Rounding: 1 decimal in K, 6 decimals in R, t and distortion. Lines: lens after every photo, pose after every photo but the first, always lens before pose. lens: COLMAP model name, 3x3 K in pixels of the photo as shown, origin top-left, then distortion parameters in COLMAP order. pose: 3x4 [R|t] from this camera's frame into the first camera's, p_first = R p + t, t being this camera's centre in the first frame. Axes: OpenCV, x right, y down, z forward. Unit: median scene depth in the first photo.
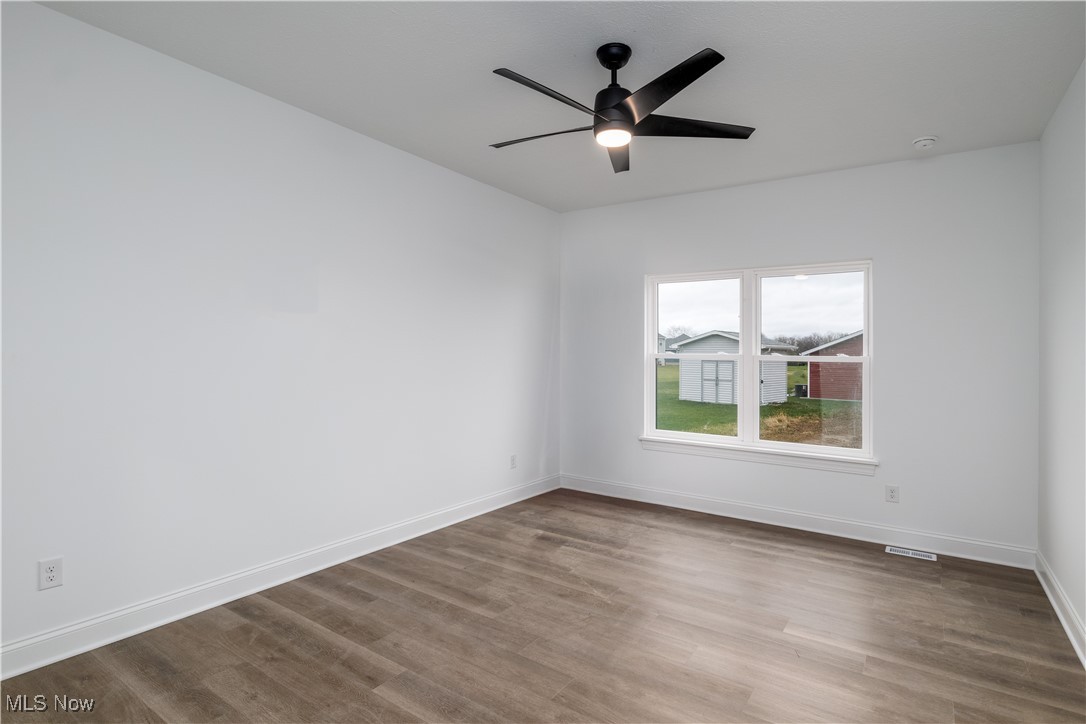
lens RADIAL K [[551.9, 0, 543.0], [0, 551.9, 362.0], [0, 0, 1]] dist [-0.001965, -0.000509]
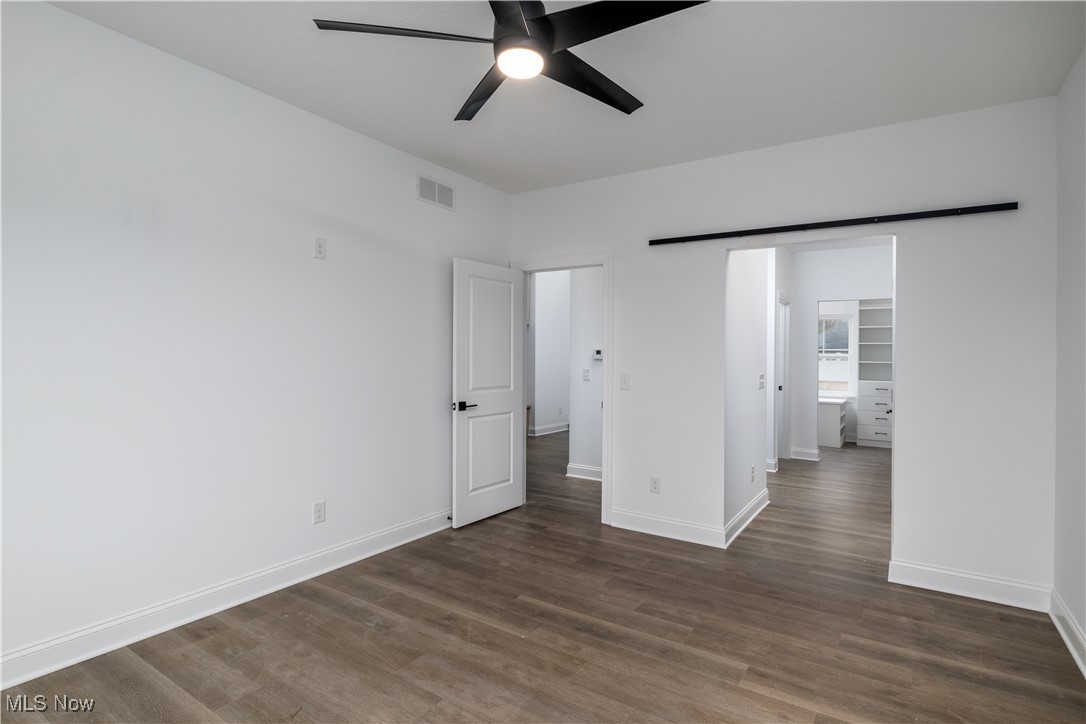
lens RADIAL K [[551.9, 0, 543.0], [0, 551.9, 362.0], [0, 0, 1]] dist [-0.001965, -0.000509]
pose [[-0.999282, -0.030724, -0.022152, 0.139615], [-0.031287, 0.999185, 0.025503, -0.028368], [0.021350, 0.026178, -0.999429, 1.973407]]
